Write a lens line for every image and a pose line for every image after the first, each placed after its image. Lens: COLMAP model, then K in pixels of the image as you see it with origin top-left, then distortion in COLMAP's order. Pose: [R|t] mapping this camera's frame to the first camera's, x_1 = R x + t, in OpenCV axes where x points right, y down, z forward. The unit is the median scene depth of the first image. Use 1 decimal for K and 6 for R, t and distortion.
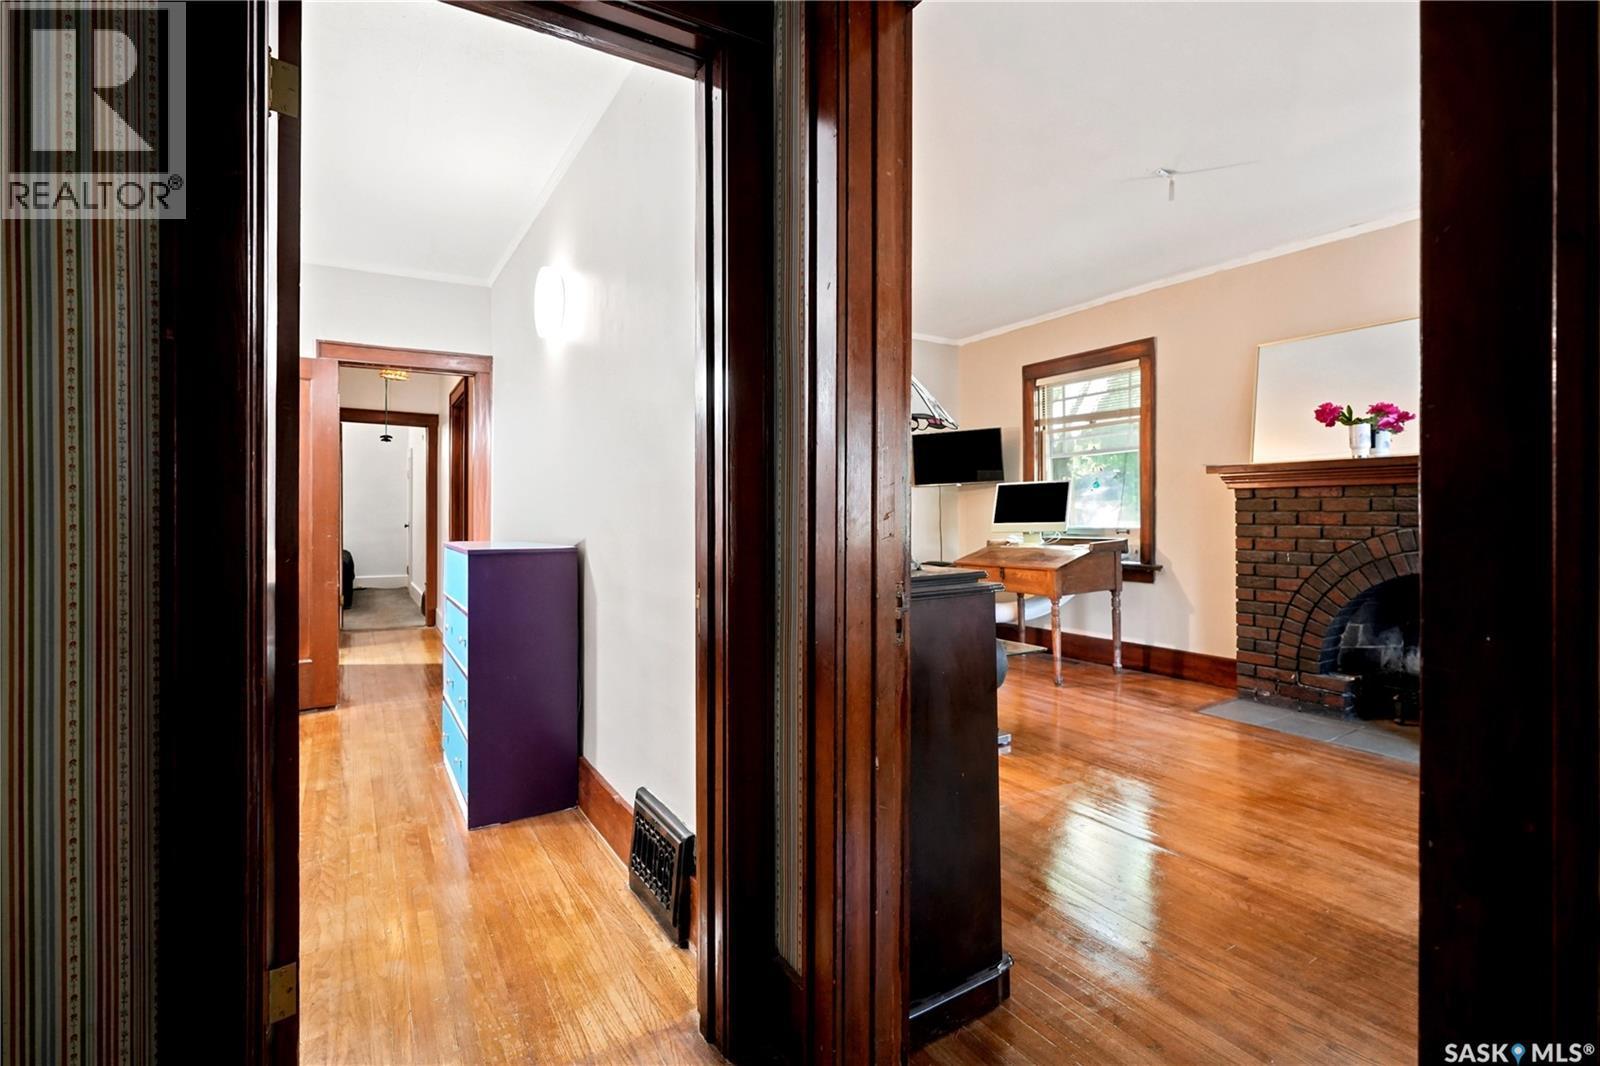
lens RADIAL K [[752.7, 0, 798.4], [0, 752.7, 500.5], [0, 0, 1]] dist [0.001892, -0.000094]
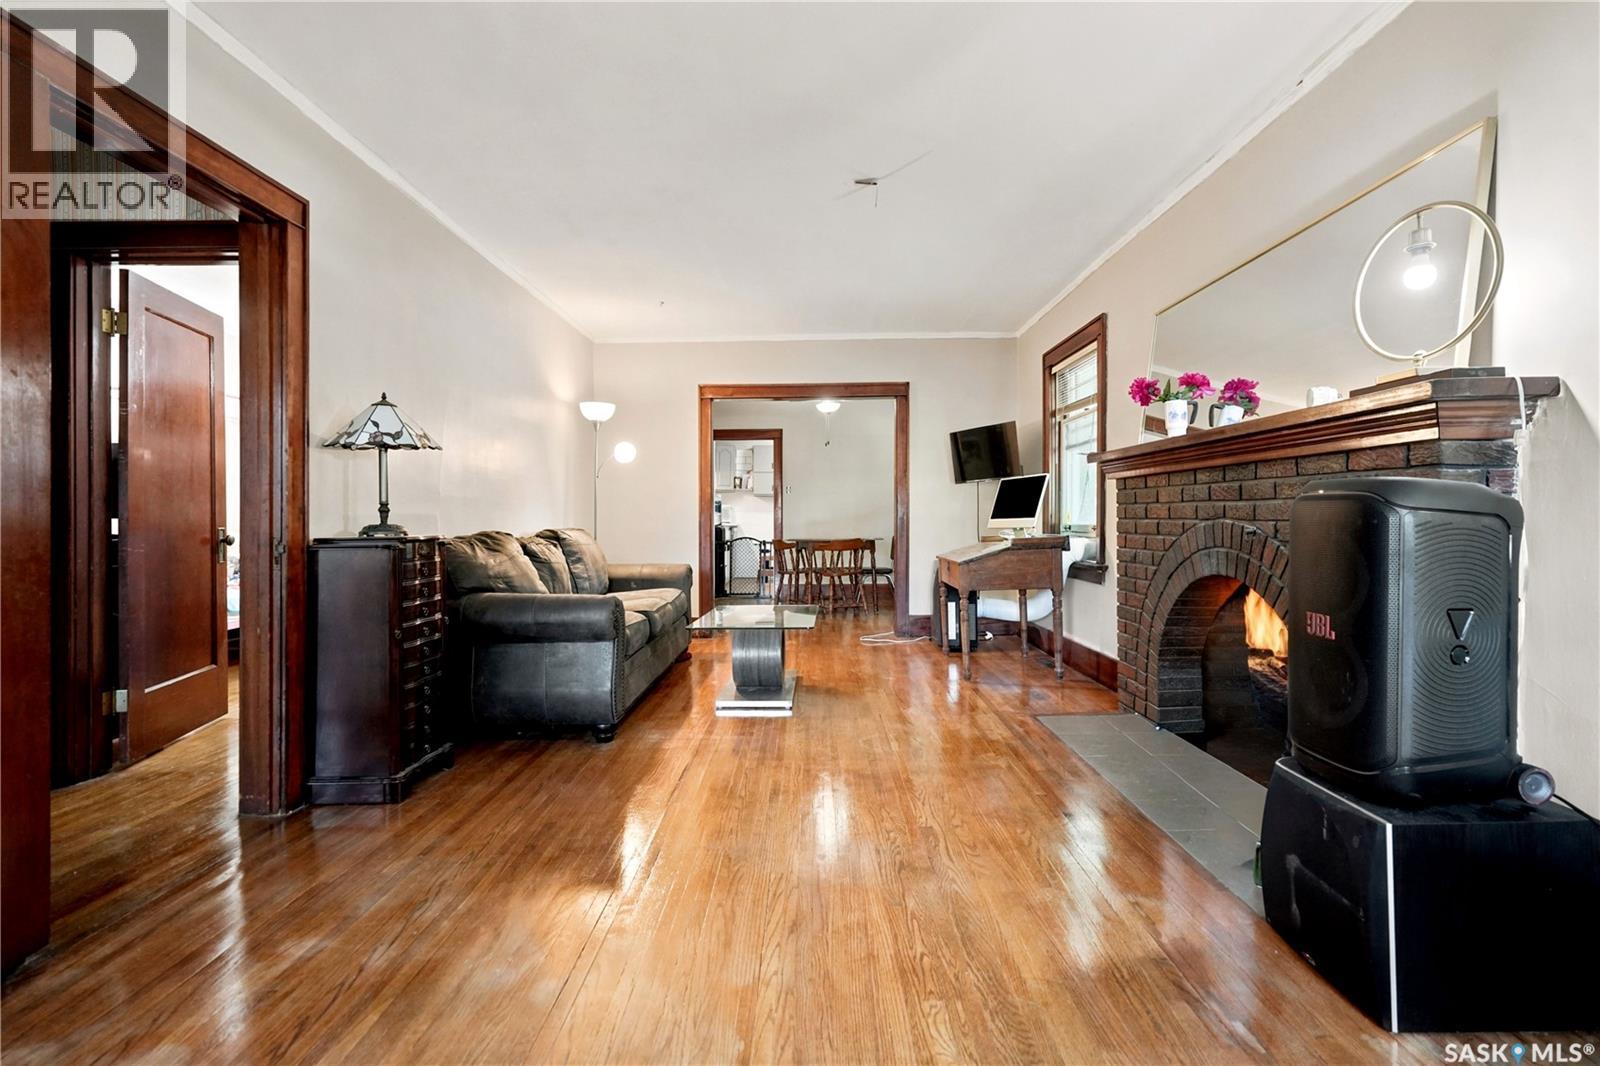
lens RADIAL K [[752.7, 0, 798.4], [0, 752.7, 500.5], [0, 0, 1]] dist [0.001892, -0.000094]
pose [[0.847563, -0.007532, -0.530641, 0.635500], [0.008124, 0.999966, -0.001218, 0.005575], [0.530633, -0.003279, 0.847596, 0.029501]]
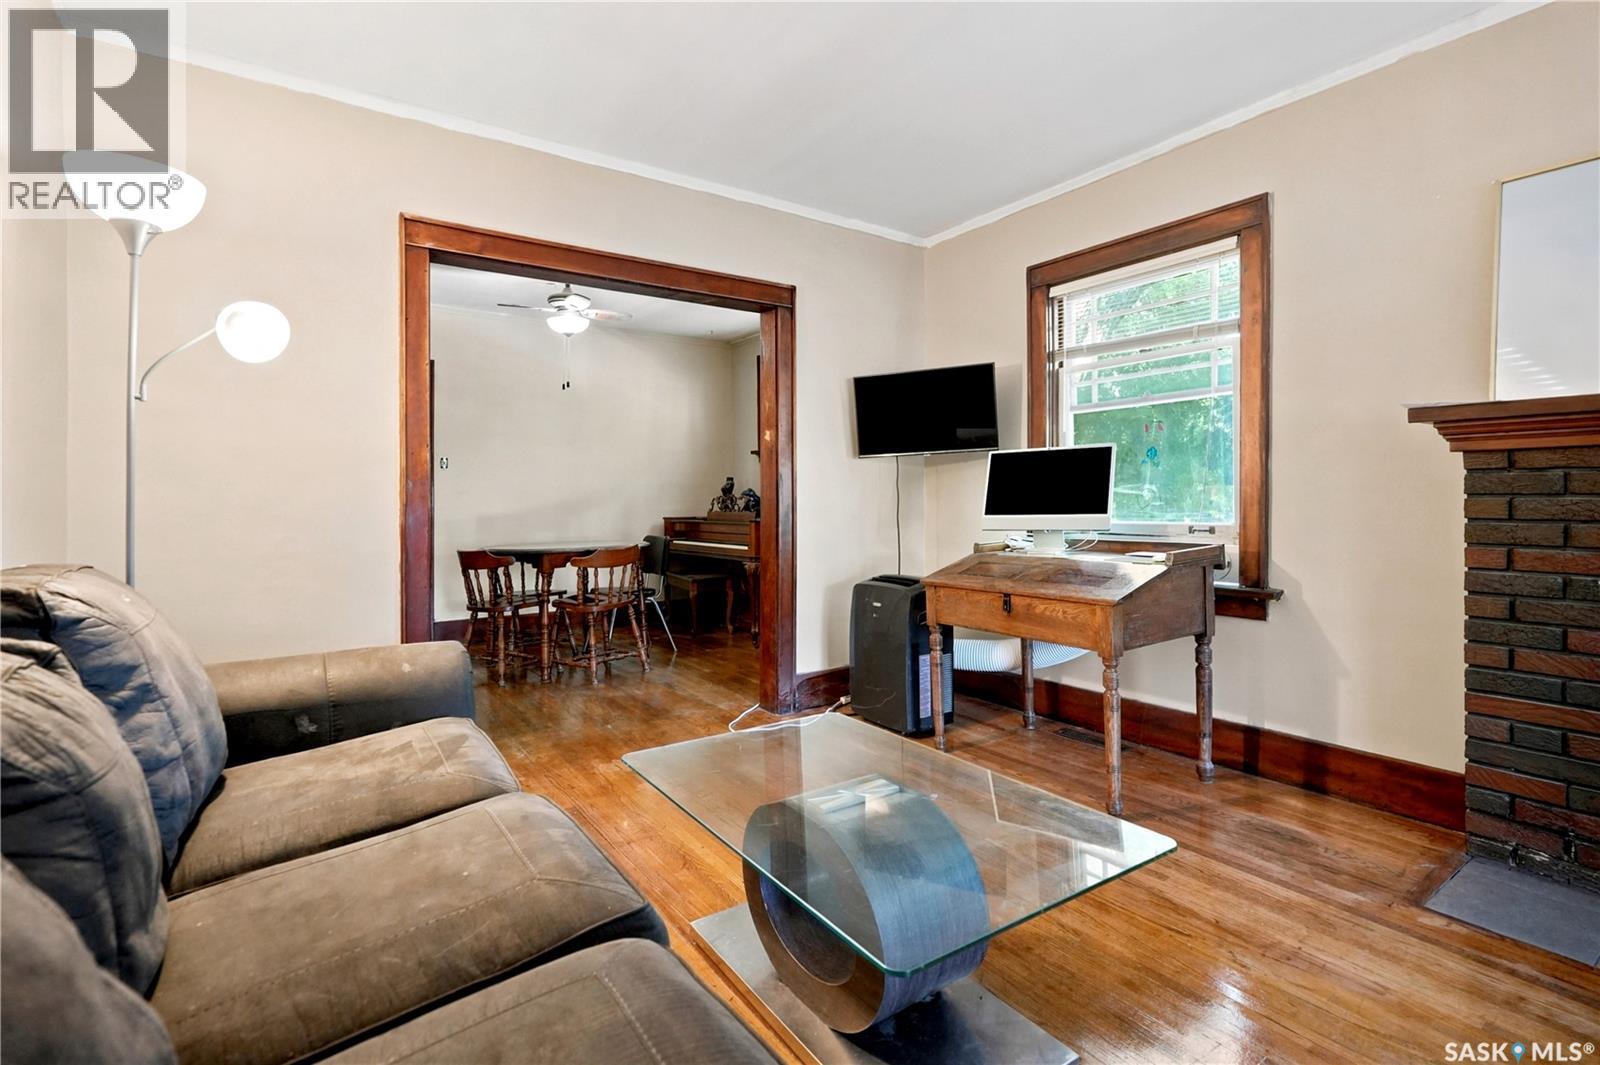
lens RADIAL K [[752.7, 0, 798.4], [0, 752.7, 500.0], [0, 0, 1]] dist [0.001892, -0.000094]
pose [[0.998110, 0.001328, 0.061432, 0.078001], [-0.002280, 0.999879, 0.015416, 0.009493], [-0.061404, -0.015527, 0.997992, 0.441595]]
